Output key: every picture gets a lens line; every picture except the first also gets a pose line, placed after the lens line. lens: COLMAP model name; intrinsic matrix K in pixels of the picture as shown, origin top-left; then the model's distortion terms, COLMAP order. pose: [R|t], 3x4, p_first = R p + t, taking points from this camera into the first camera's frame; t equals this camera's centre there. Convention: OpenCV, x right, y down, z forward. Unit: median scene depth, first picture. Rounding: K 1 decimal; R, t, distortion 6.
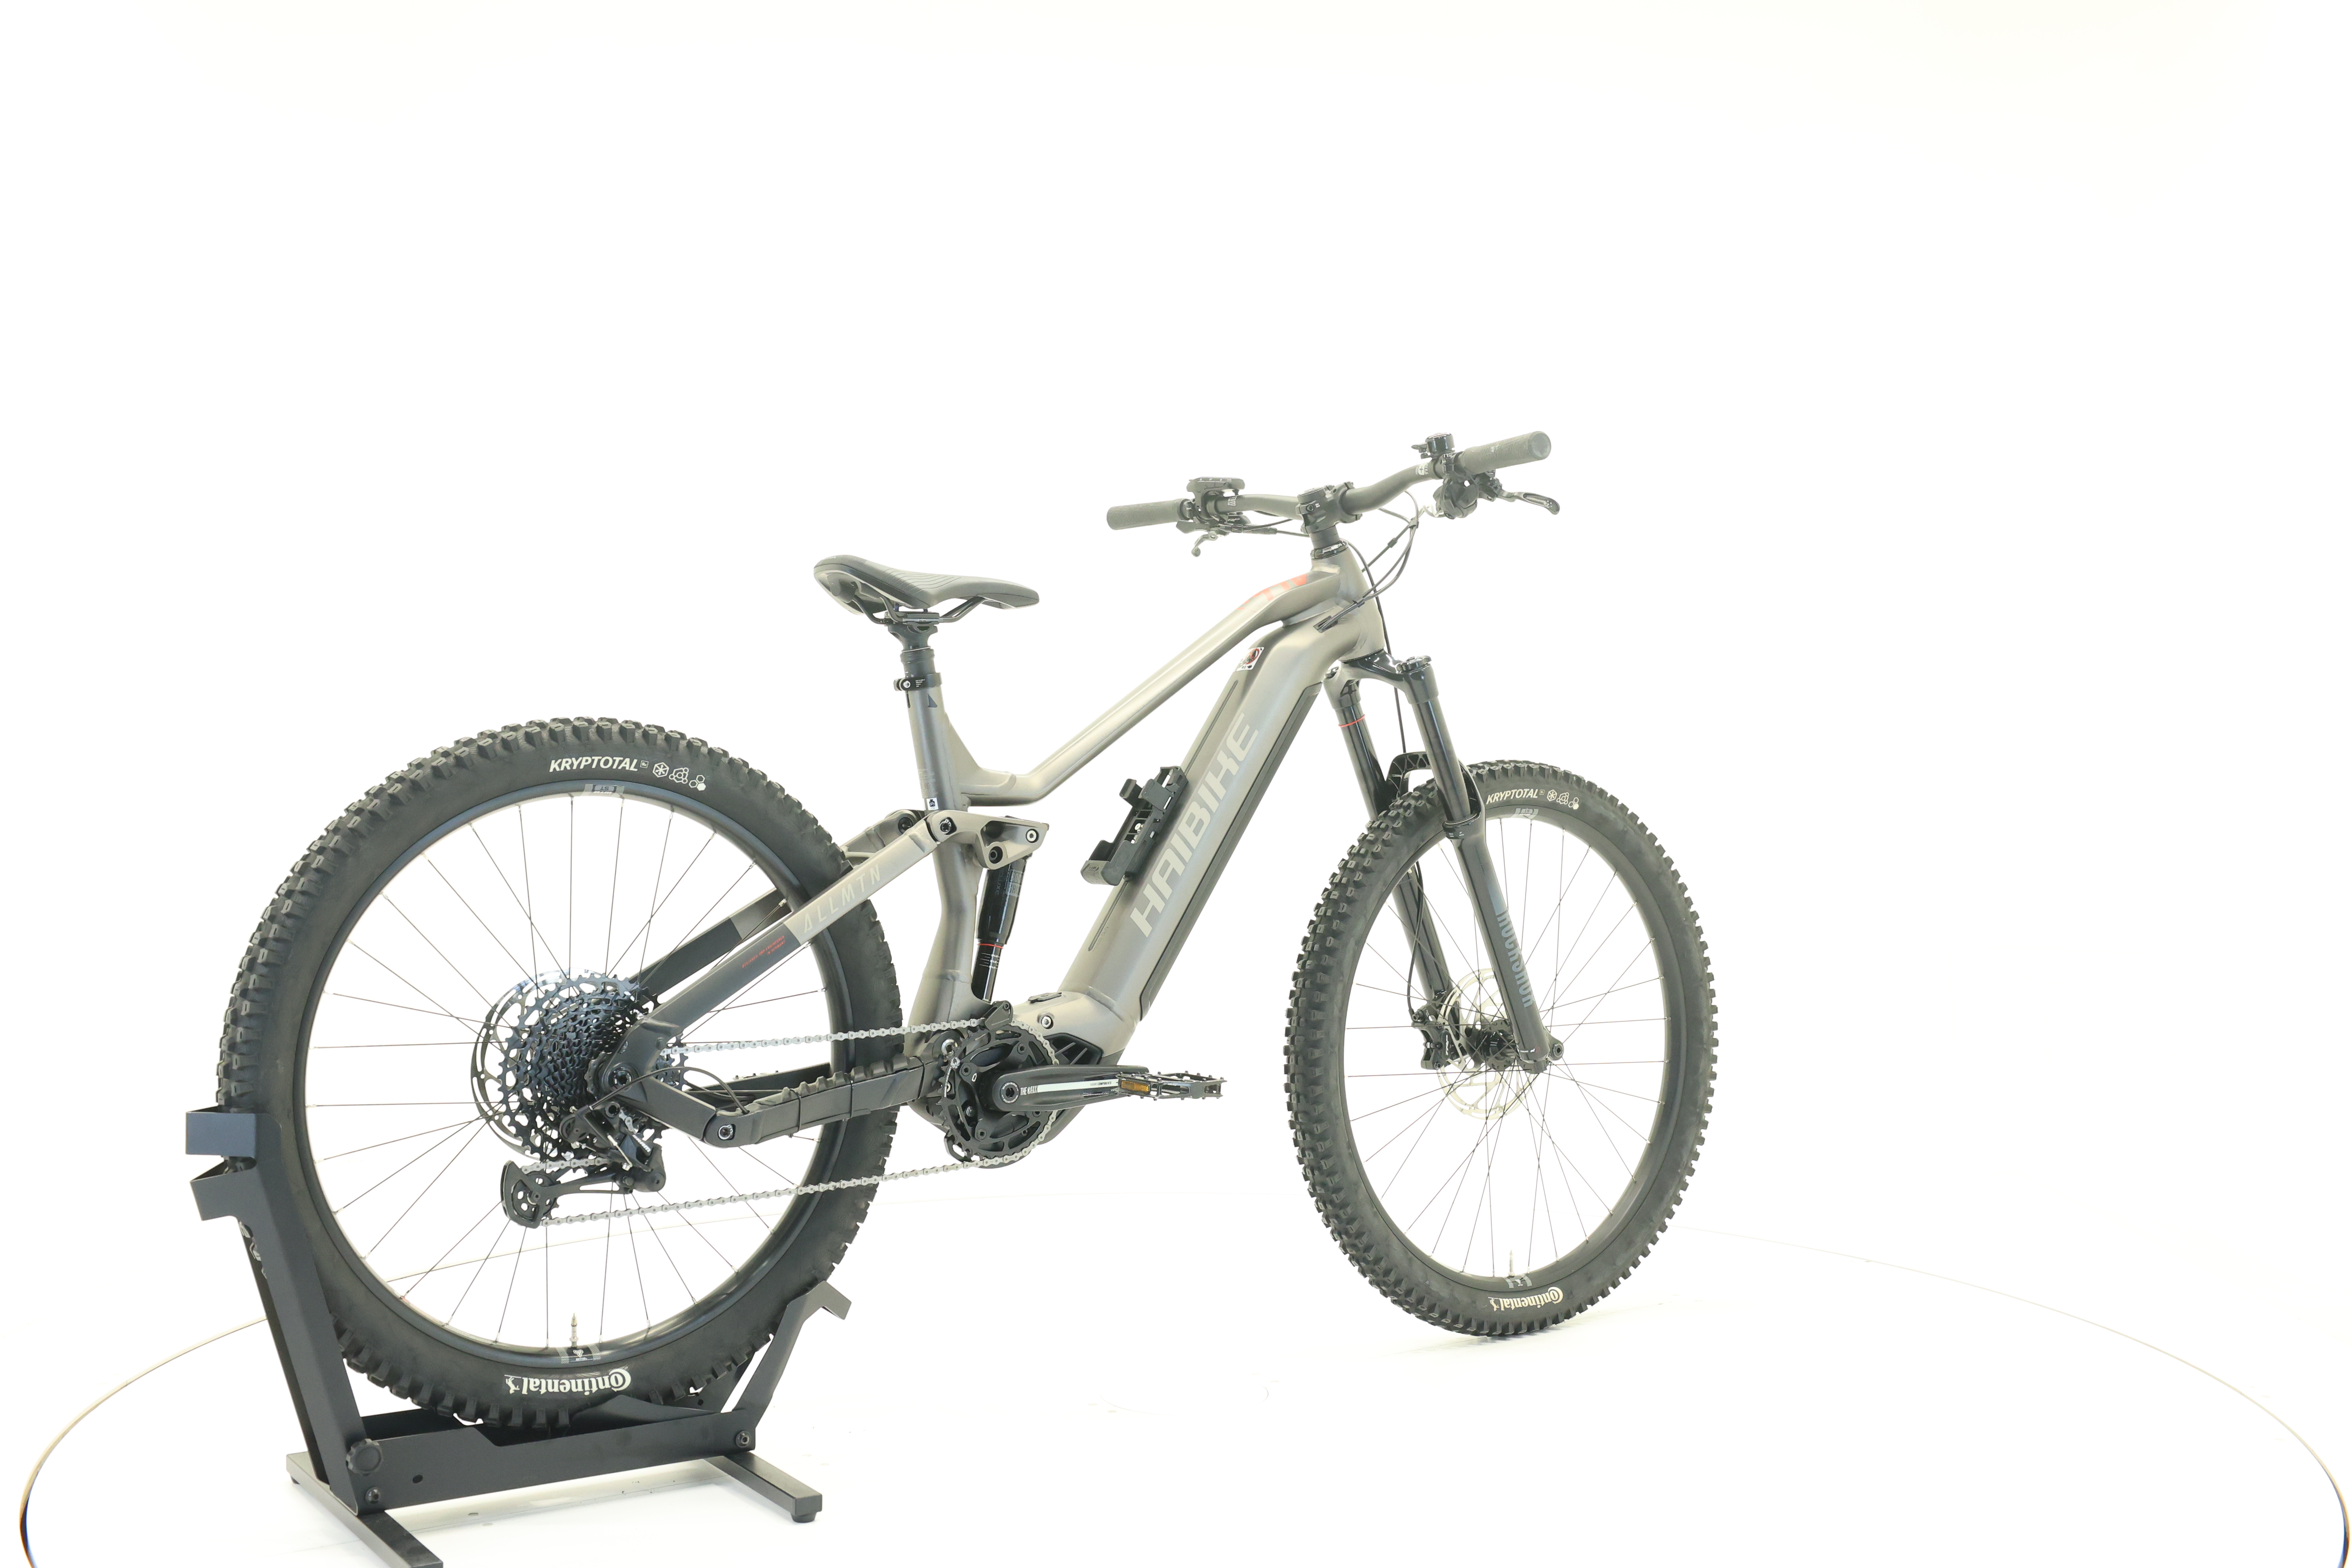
lens RADIAL K [[2509.8, 0, 1179.8], [0, 2509.8, 768.3], [0, 0, 1]] dist [0.003597, 0.000000]
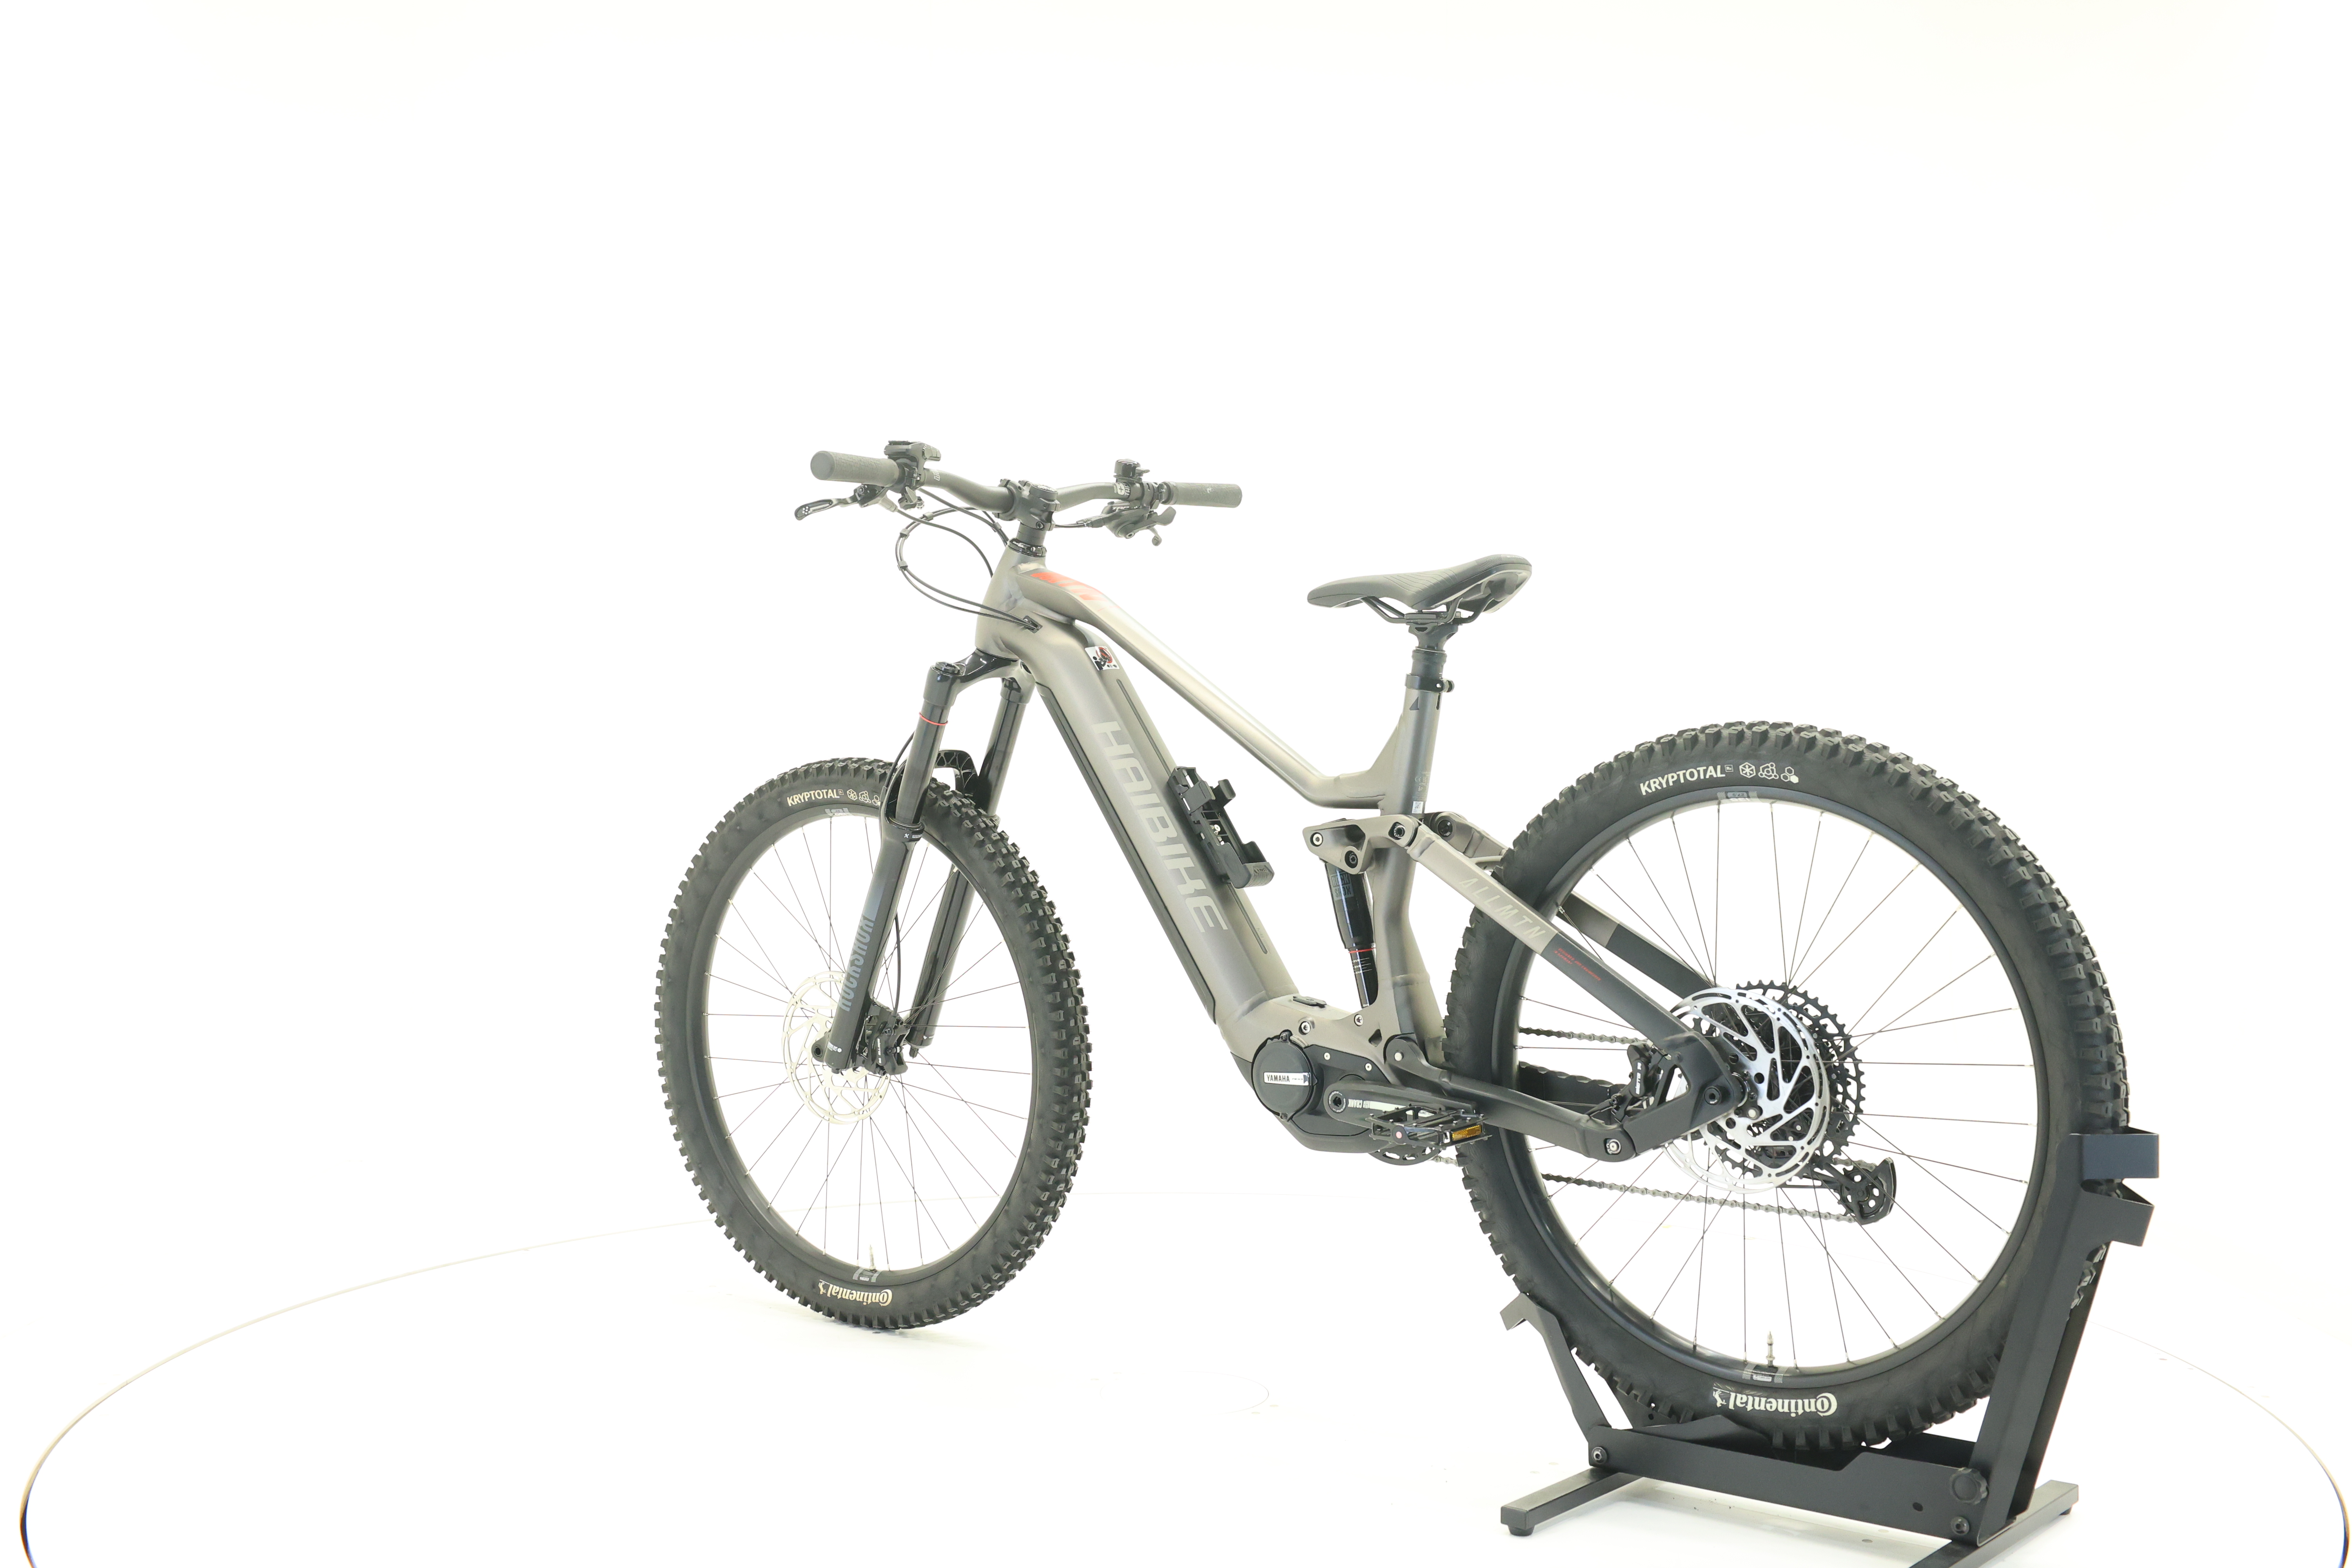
lens RADIAL K [[2509.8, 0, 1171.9], [0, 2509.8, 775.2], [0, 0, 1]] dist [0.003597, 0.000000]
pose [[-0.309926, -0.021867, 0.950509, -1.001292], [0.010836, 0.999589, 0.026530, -0.025289], [-0.950699, 0.018522, -0.309561, 1.392827]]
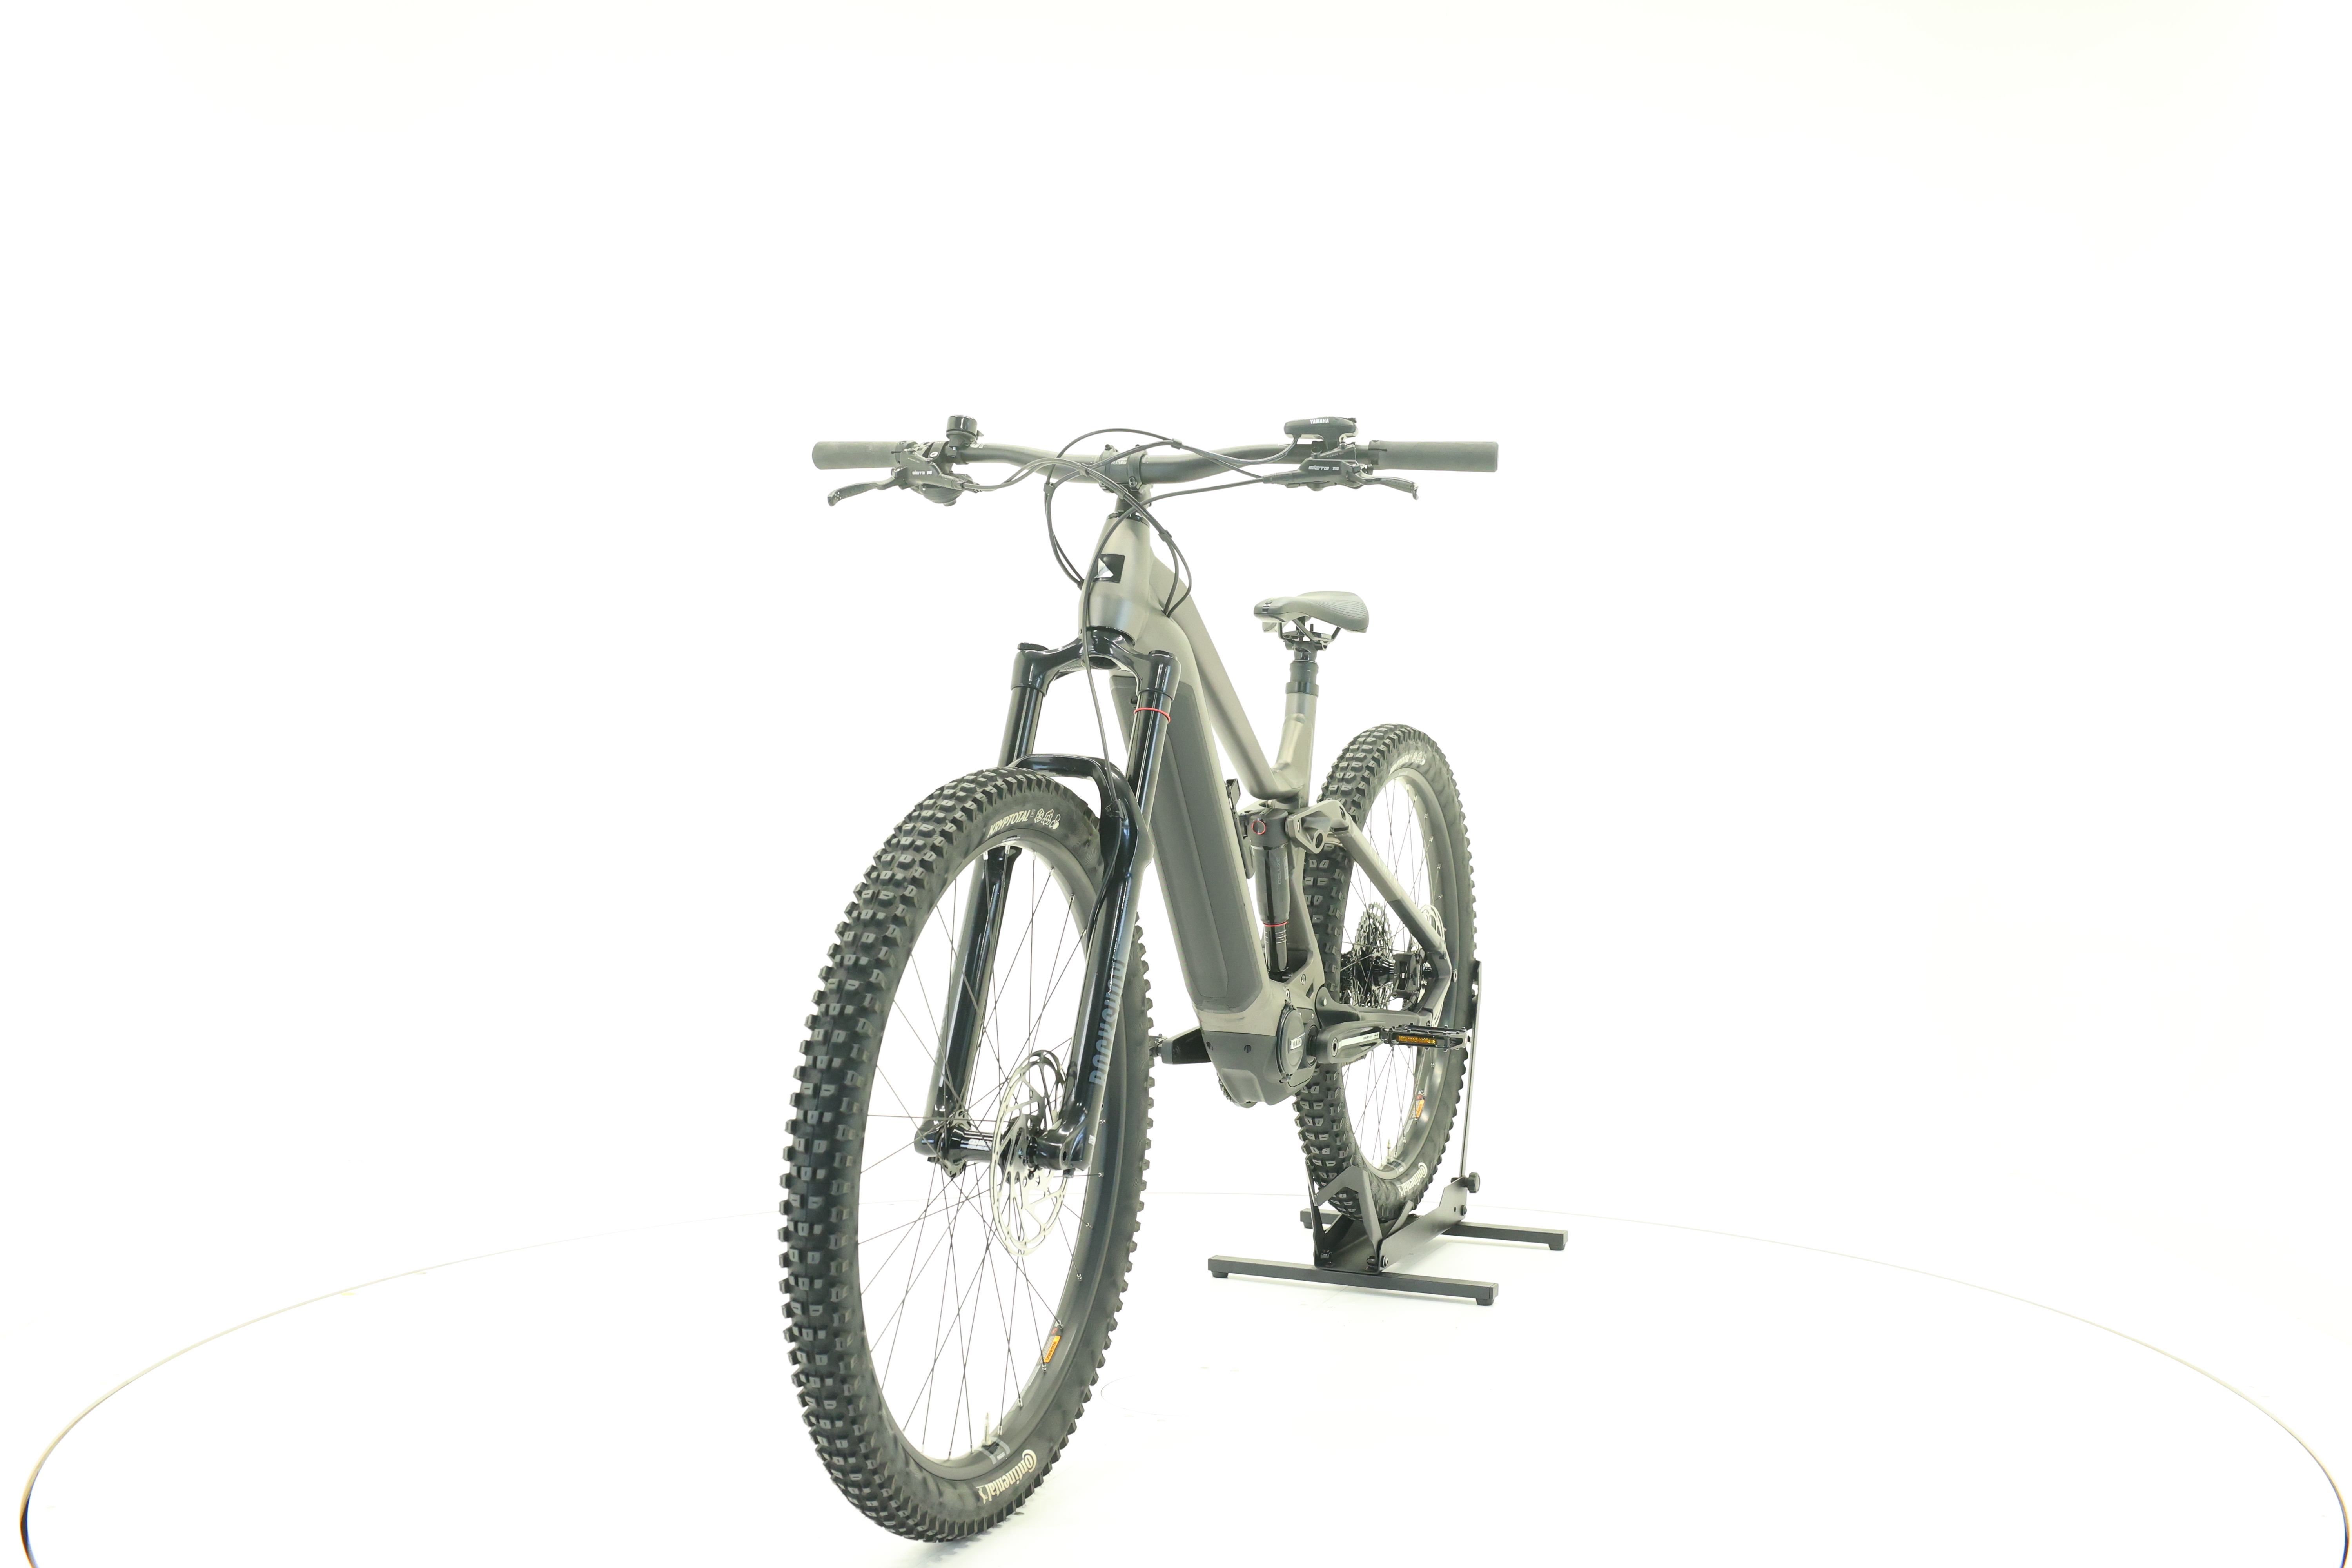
lens RADIAL K [[2509.8, 0, 1168.9], [0, 2509.8, 794.3], [0, 0, 1]] dist [0.003597, 0.000000]
pose [[-0.827766, 0.006836, -0.561032, 0.601886], [-0.016366, 0.999206, 0.036322, -0.027329], [0.560835, 0.039248, -0.826997, 1.929083]]
